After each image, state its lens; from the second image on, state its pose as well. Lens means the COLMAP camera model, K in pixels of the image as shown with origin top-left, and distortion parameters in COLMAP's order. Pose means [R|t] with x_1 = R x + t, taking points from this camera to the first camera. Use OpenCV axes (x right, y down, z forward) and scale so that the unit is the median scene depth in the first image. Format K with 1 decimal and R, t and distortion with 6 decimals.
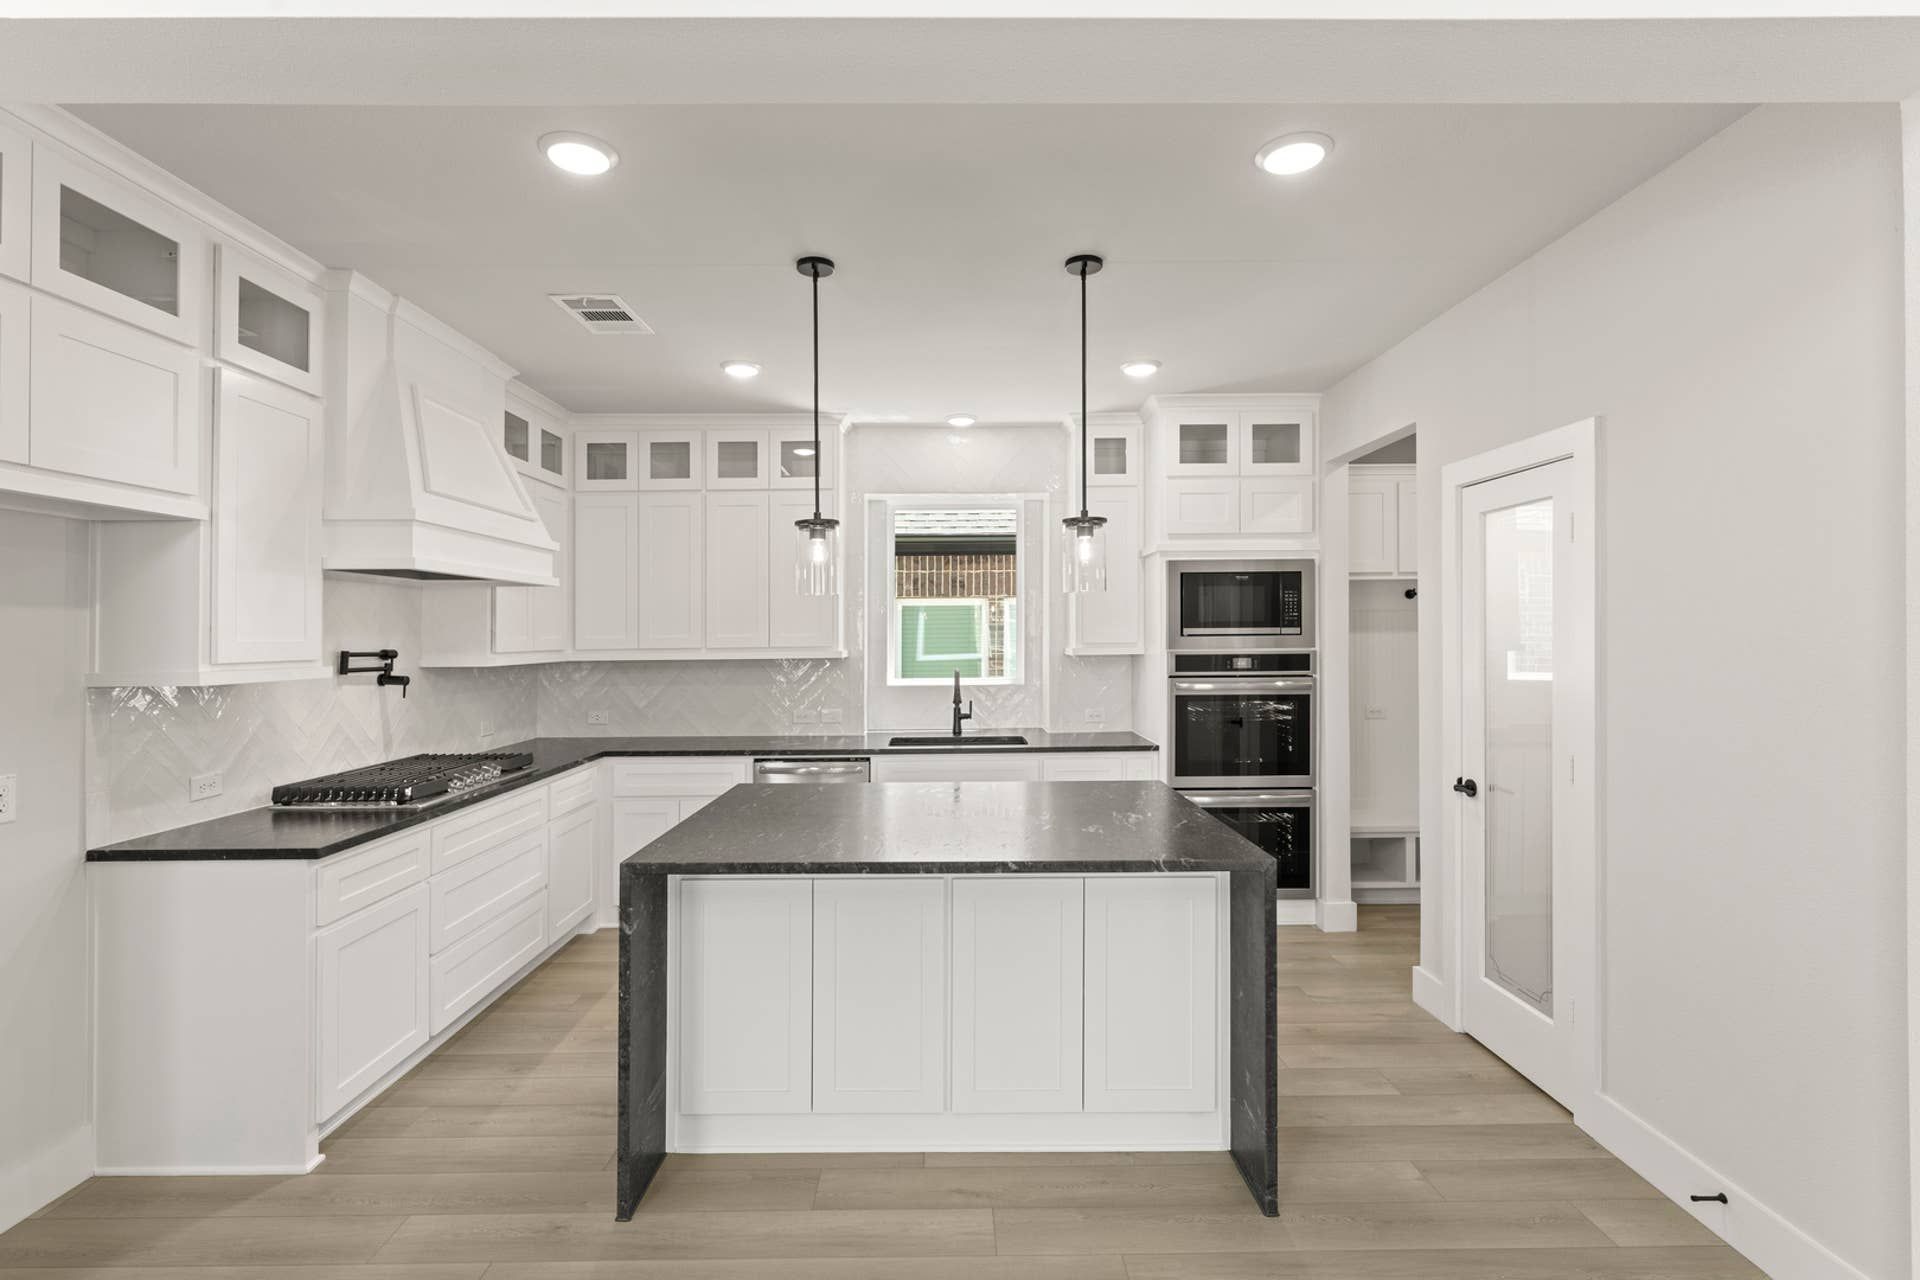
lens RADIAL K [[866.2, 0, 956.8], [0, 866.2, 633.3], [0, 0, 1]] dist [0.000802, -0.000275]
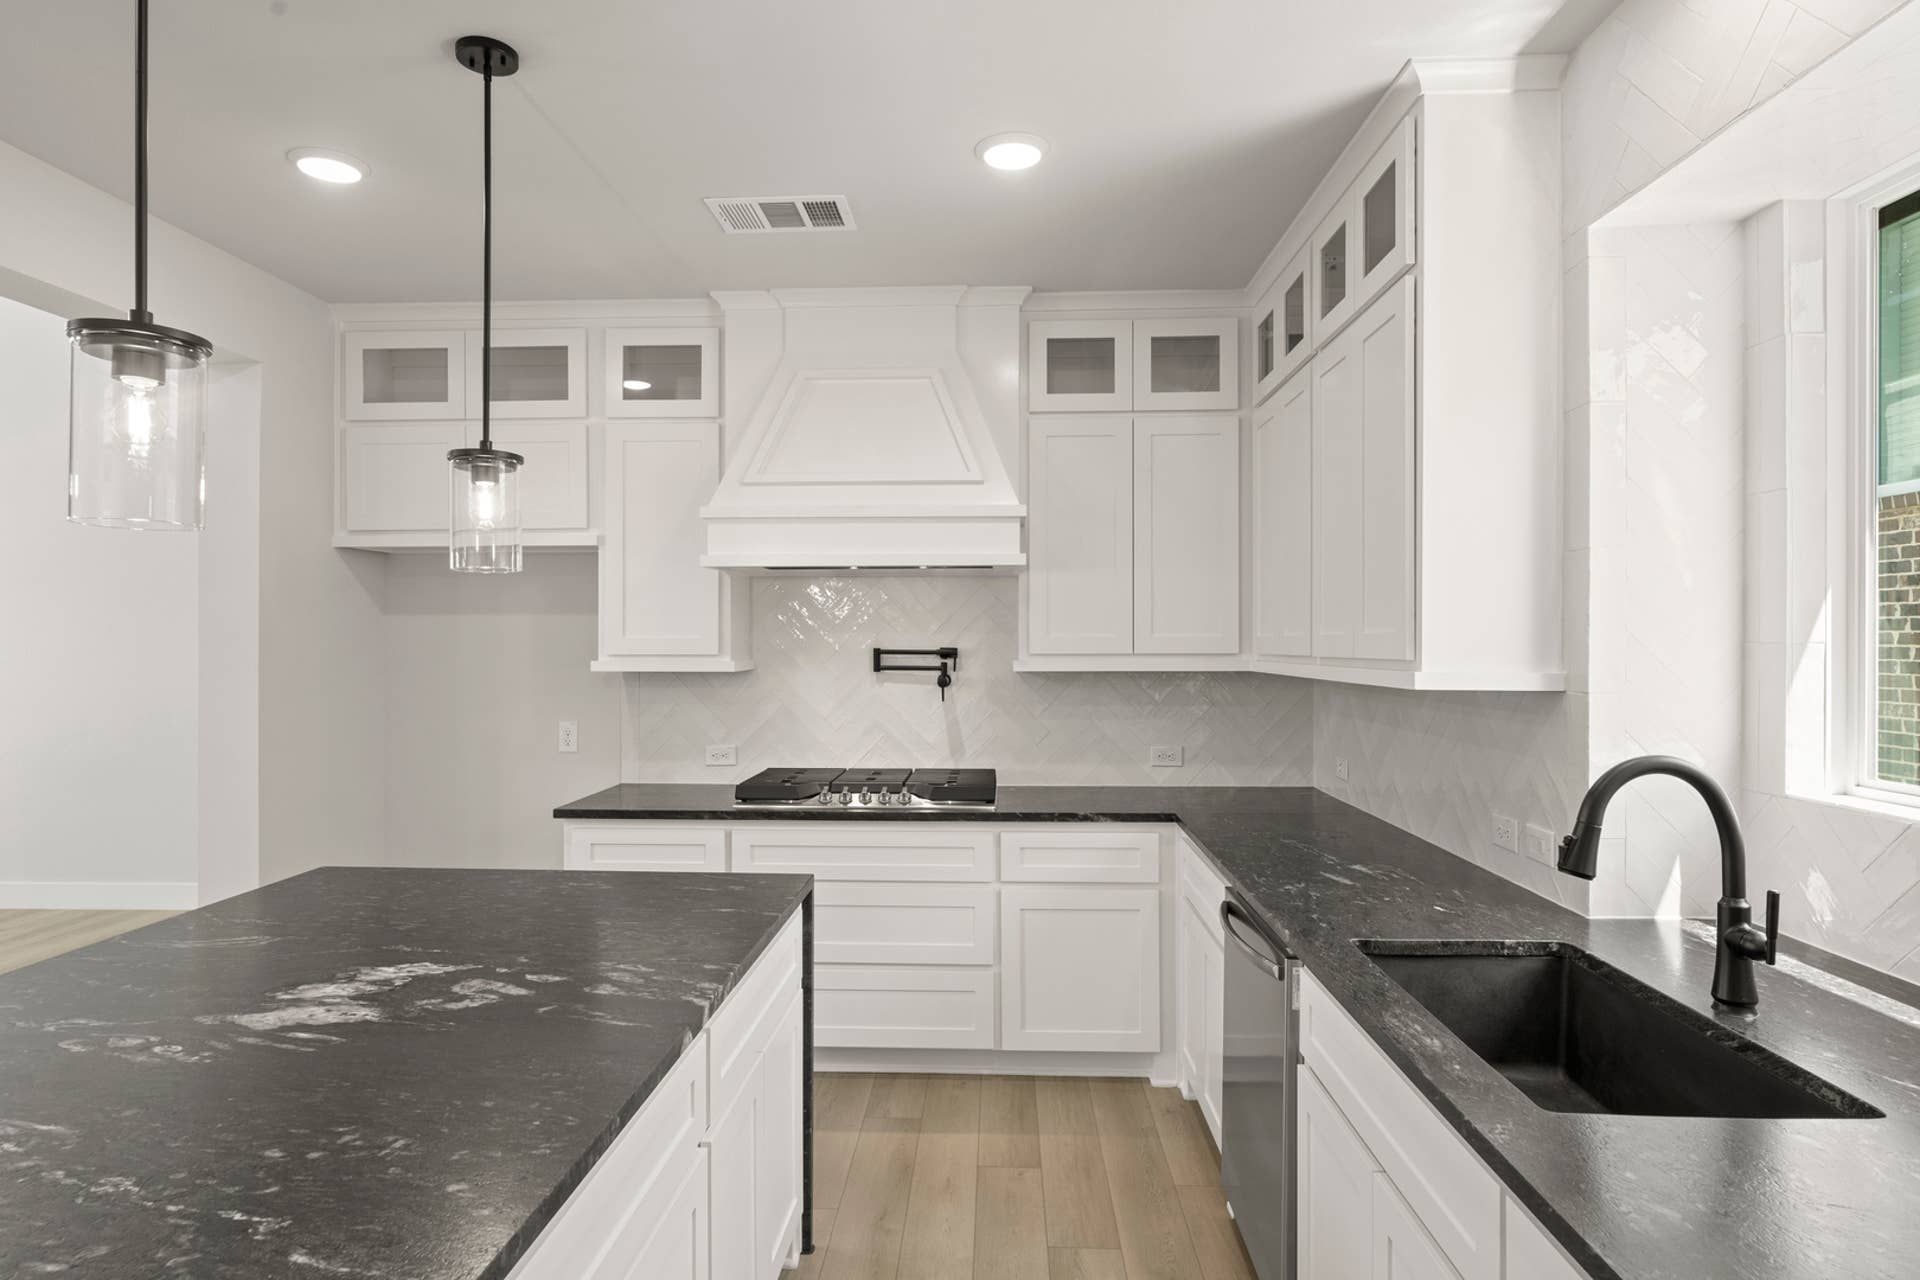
lens RADIAL K [[1050.0, 0, 961.2], [0, 1050.0, 628.4], [0, 0, 1]] dist [-0.002137, -0.000380]
pose [[-0.044582, -0.003498, -0.999000, 0.435161], [0.003595, 0.999987, -0.003662, 0.002226], [0.998999, -0.003755, -0.044569, 1.015683]]
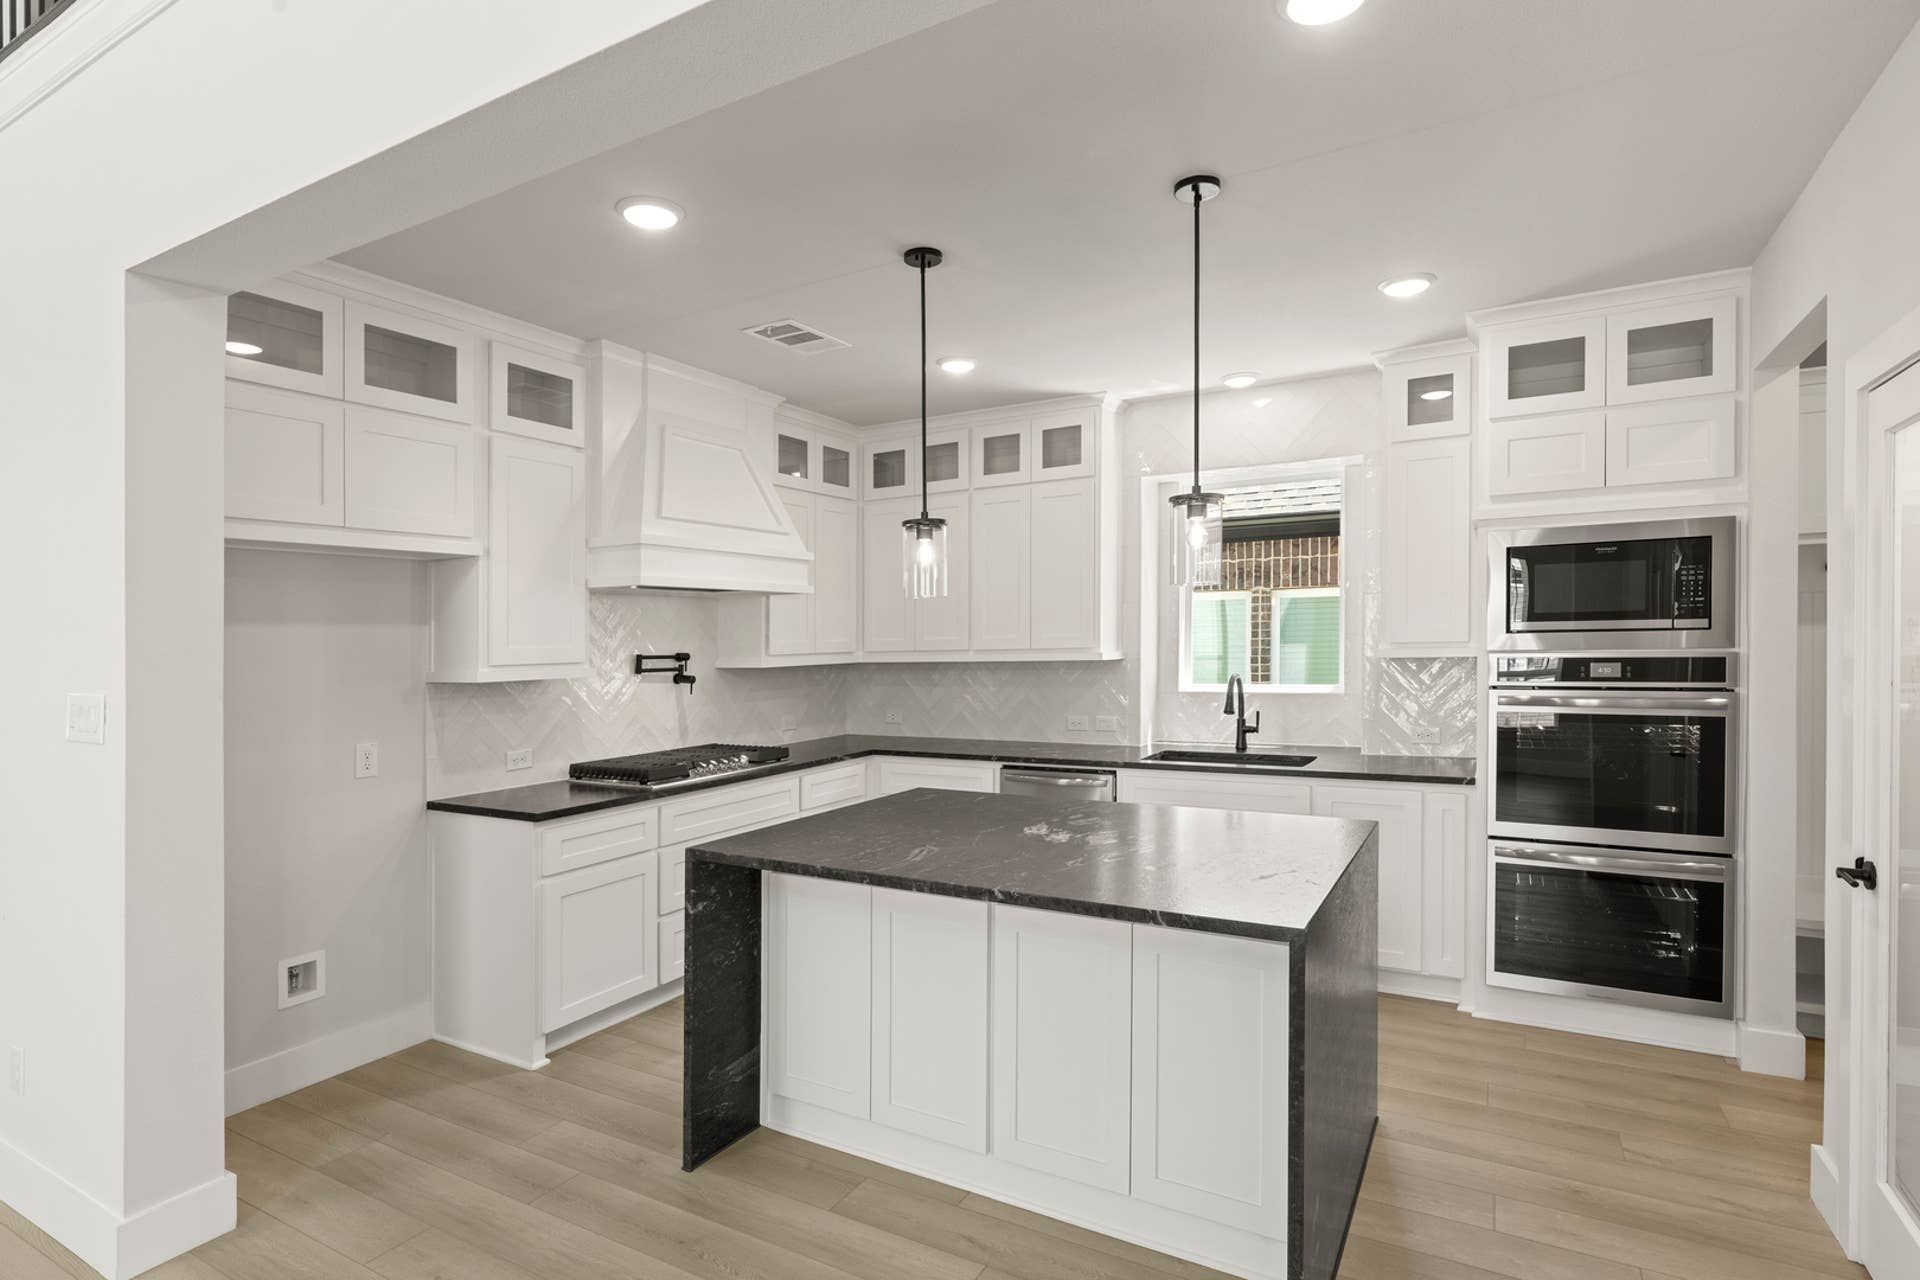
lens RADIAL K [[952.3, 0, 960.0], [0, 952.3, 640.0], [0, 0, 1]] dist [0.001464, 0.000110]
pose [[0.869325, -0.007516, -0.494183, 0.289972], [0.012569, 0.999897, 0.006904, -0.002512], [0.494081, -0.012213, 0.869330, 0.066882]]
